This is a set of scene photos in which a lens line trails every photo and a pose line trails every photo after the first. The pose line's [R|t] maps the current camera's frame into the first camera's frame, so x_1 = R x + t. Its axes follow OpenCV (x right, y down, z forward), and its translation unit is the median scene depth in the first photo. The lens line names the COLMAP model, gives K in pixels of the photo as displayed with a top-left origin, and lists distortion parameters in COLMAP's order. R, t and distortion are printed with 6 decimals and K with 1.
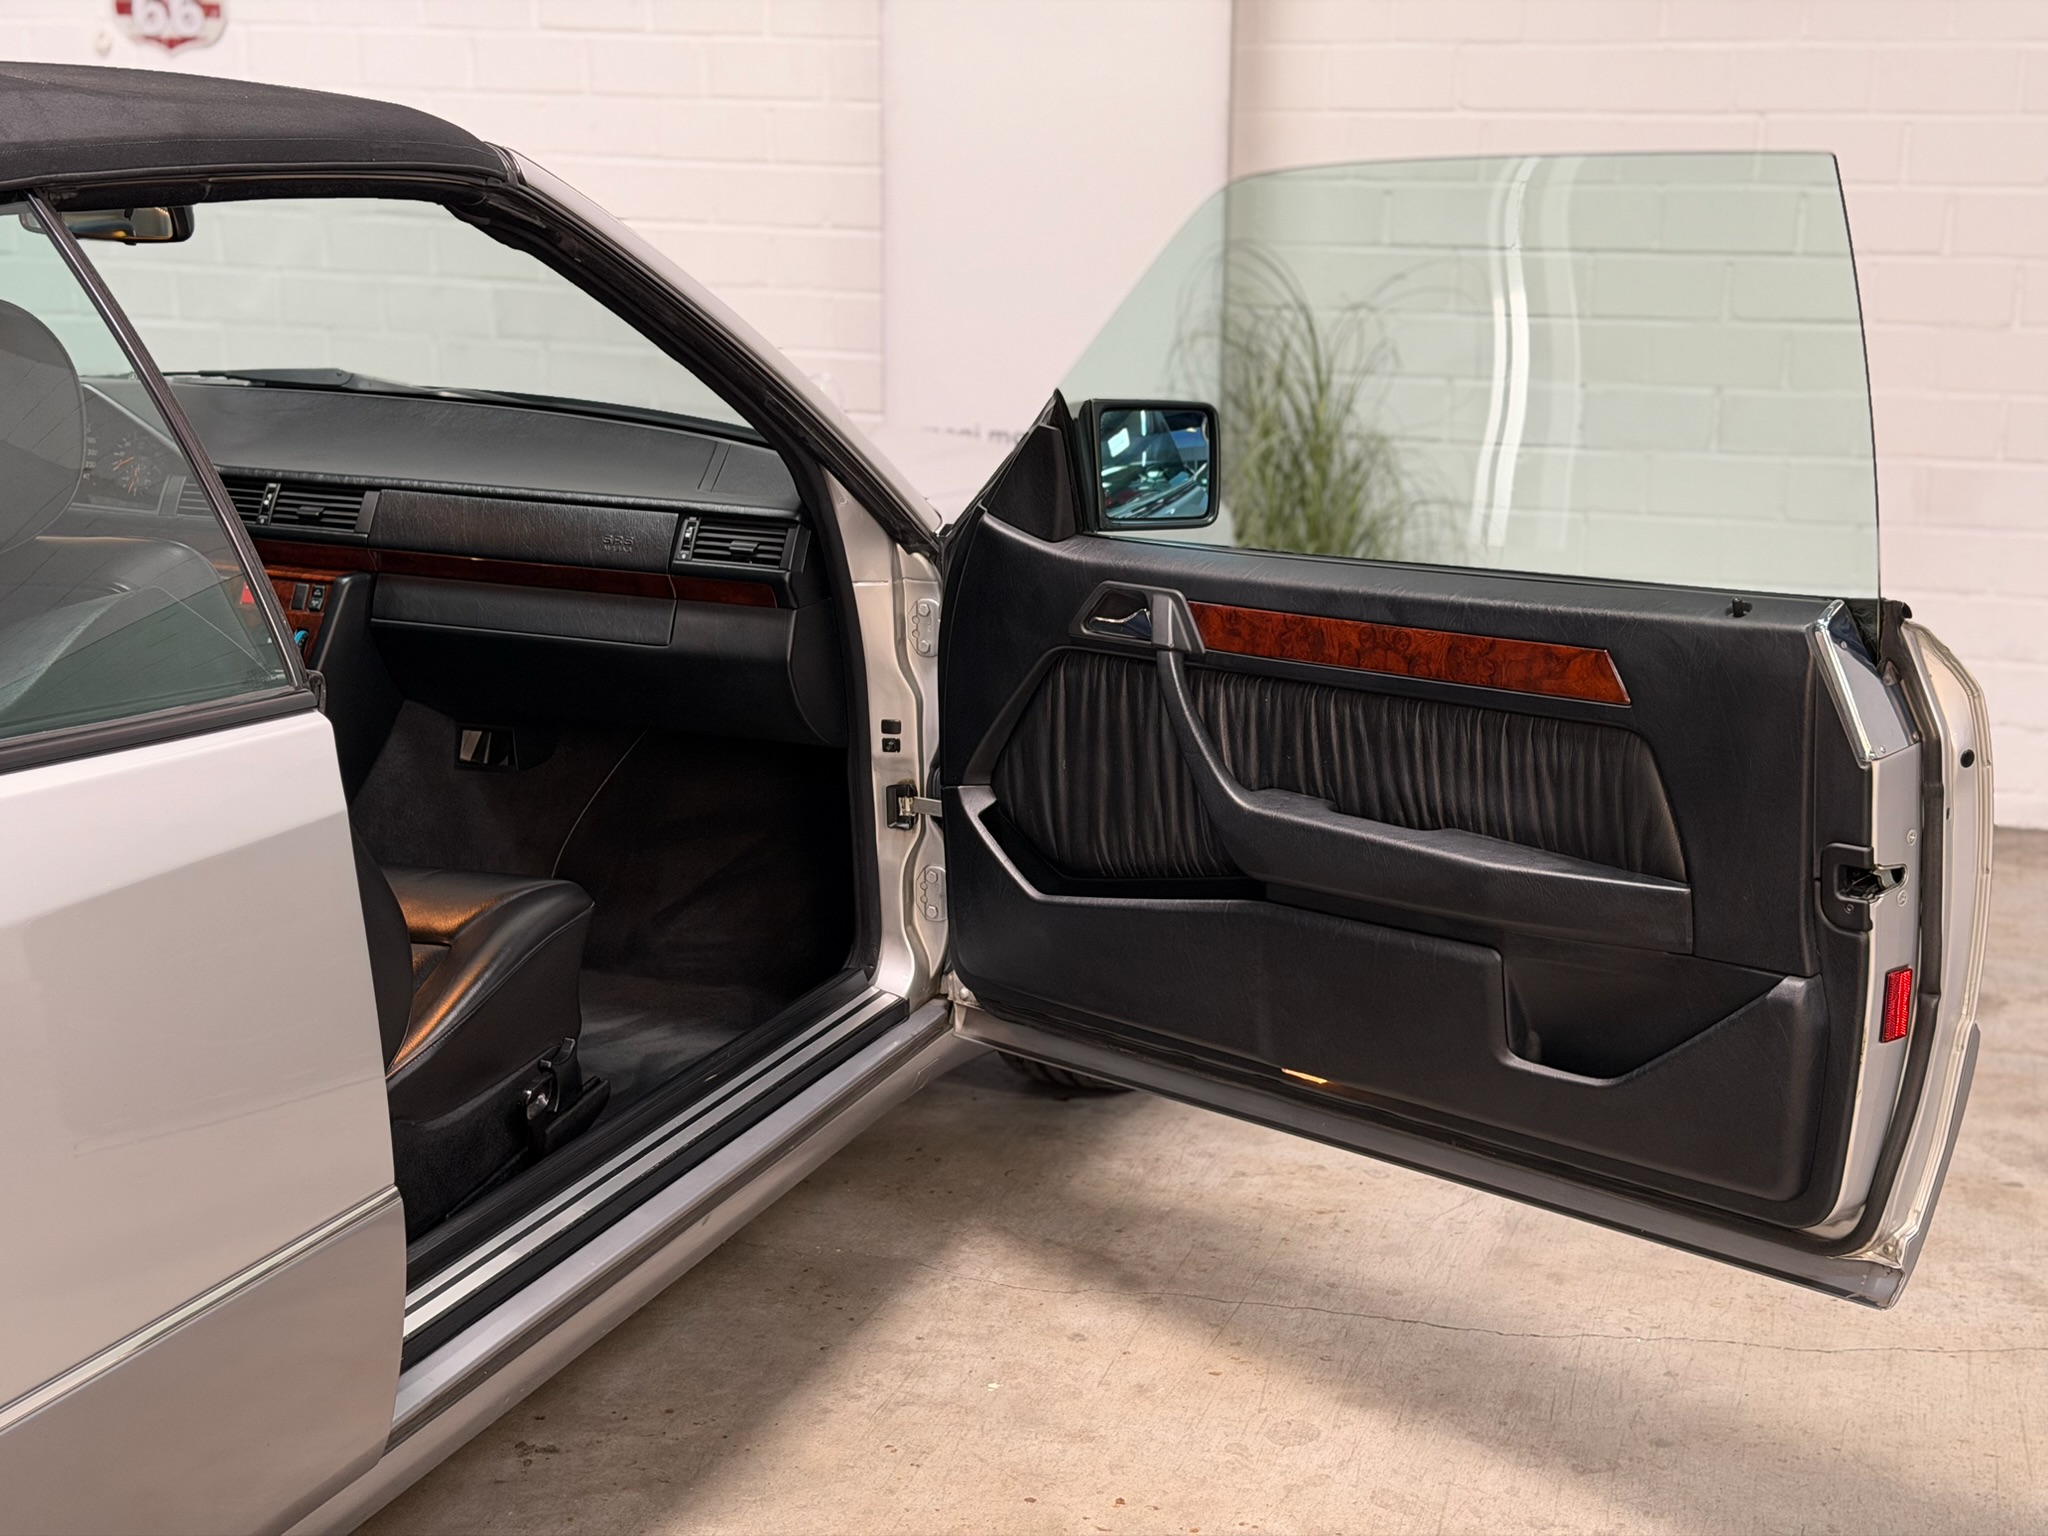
lens RADIAL K [[2875.0, 0, 1024.0], [0, 2875.0, 768.0], [0, 0, 1]] dist [0.127282, -0.122612]
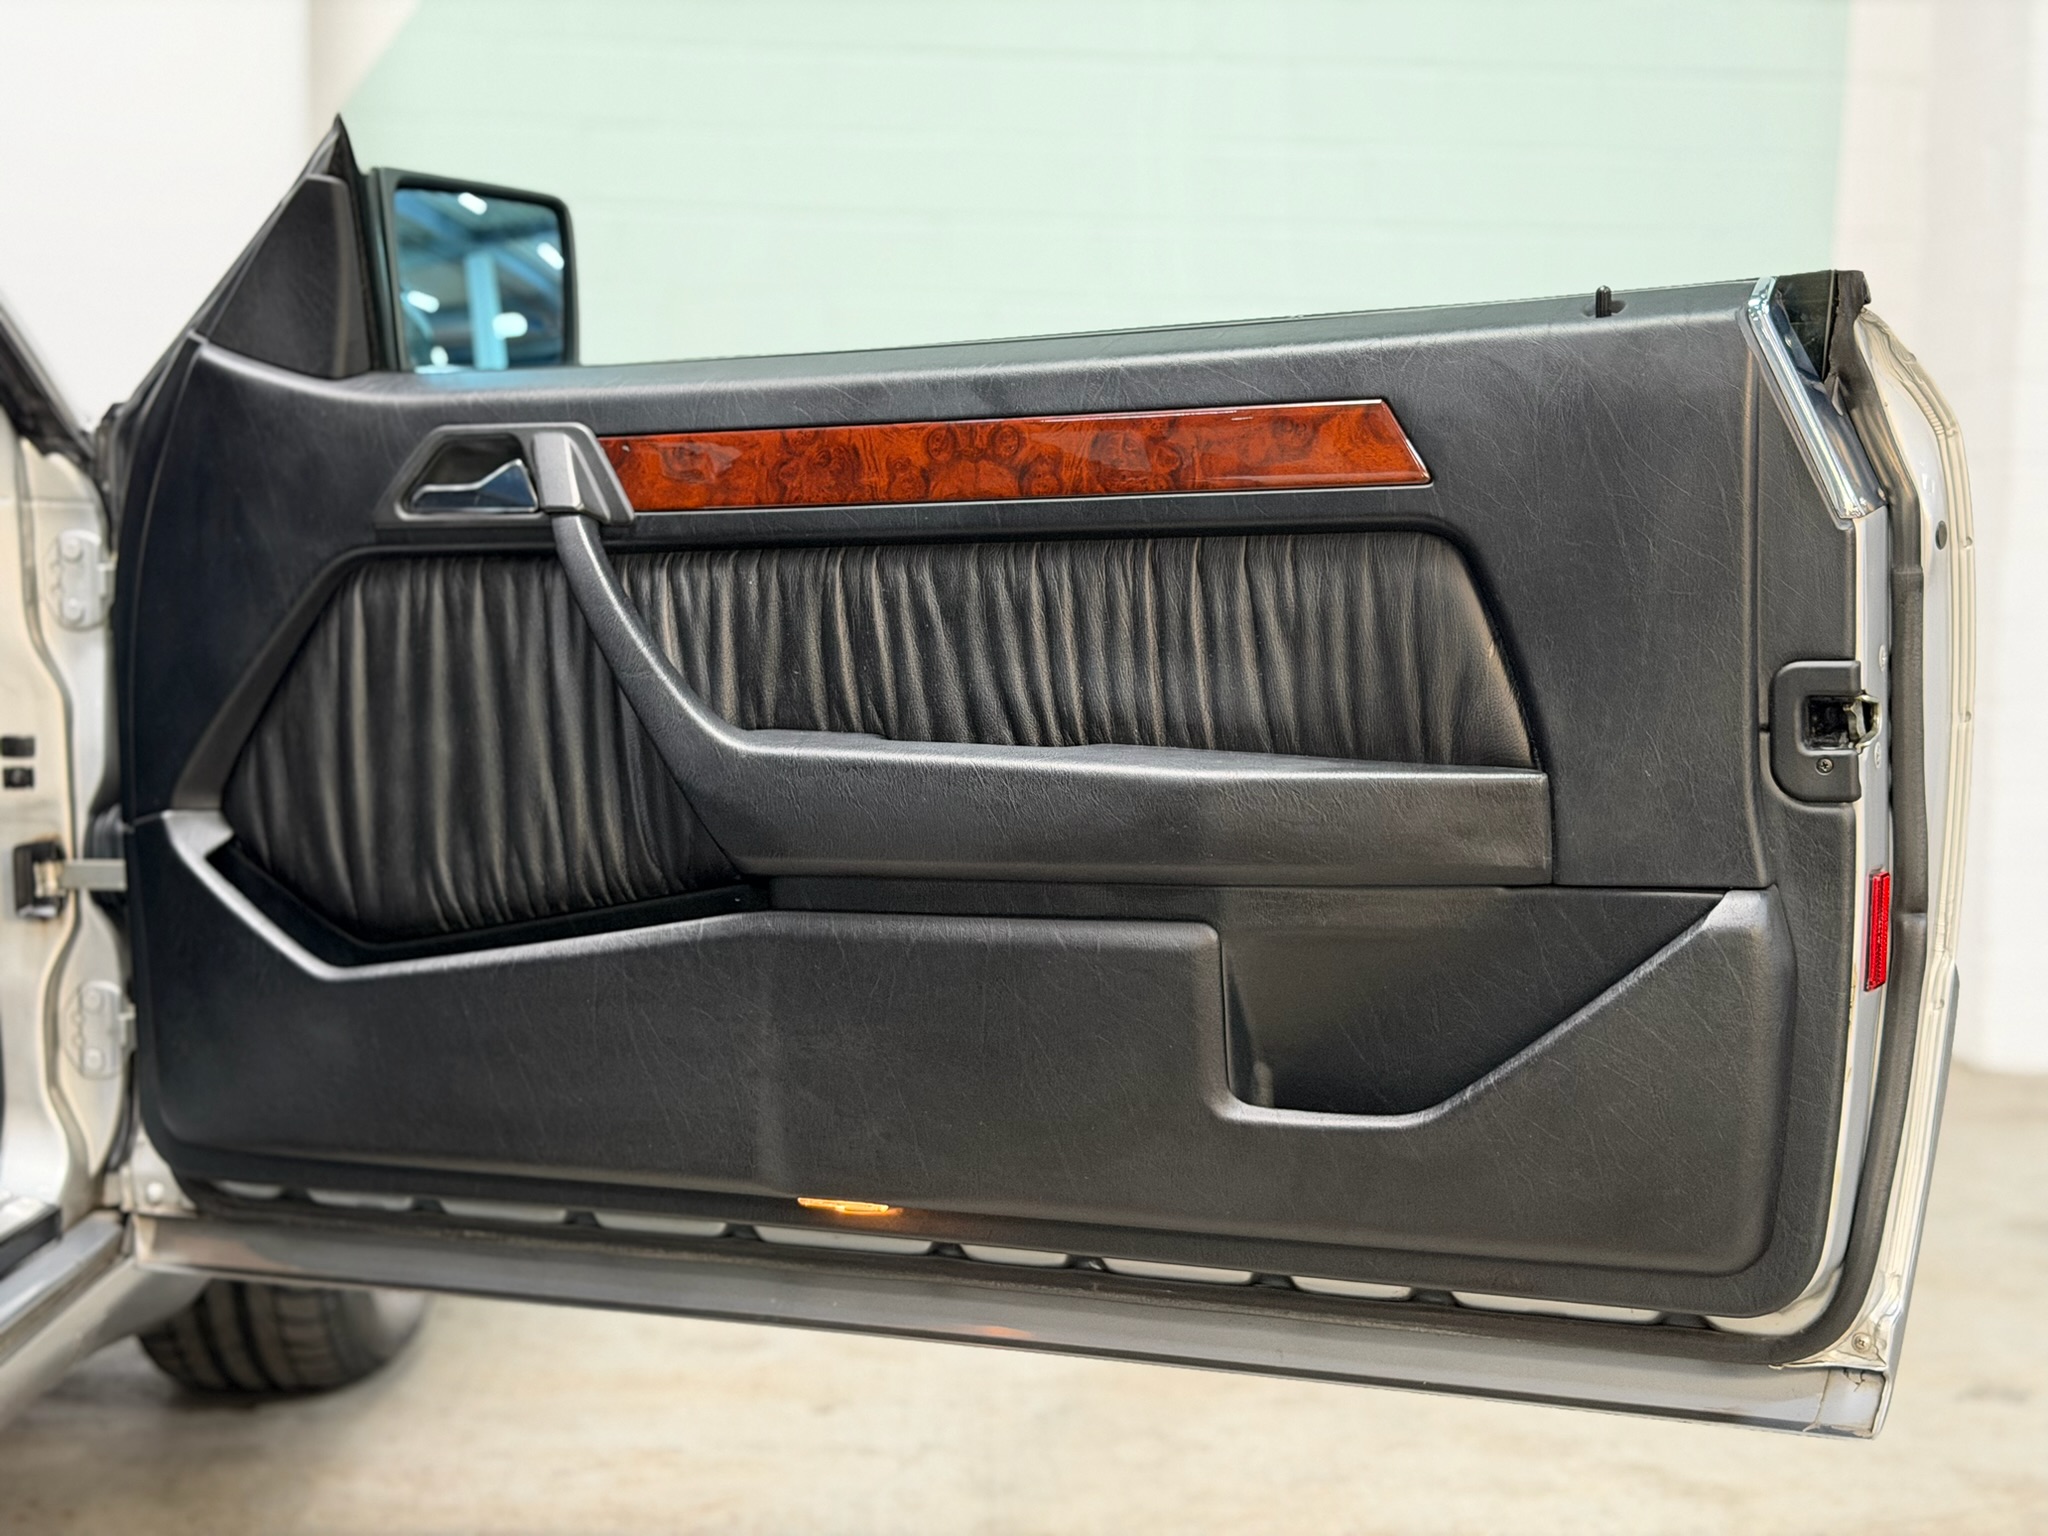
lens RADIAL K [[2875.0, 0, 1024.0], [0, 2875.0, 768.0], [0, 0, 1]] dist [0.127282, -0.122612]
pose [[0.926891, -0.026061, 0.374425, -0.092148], [0.080982, 0.987975, -0.131706, 0.101041], [-0.366491, 0.152399, 0.917856, 0.428640]]
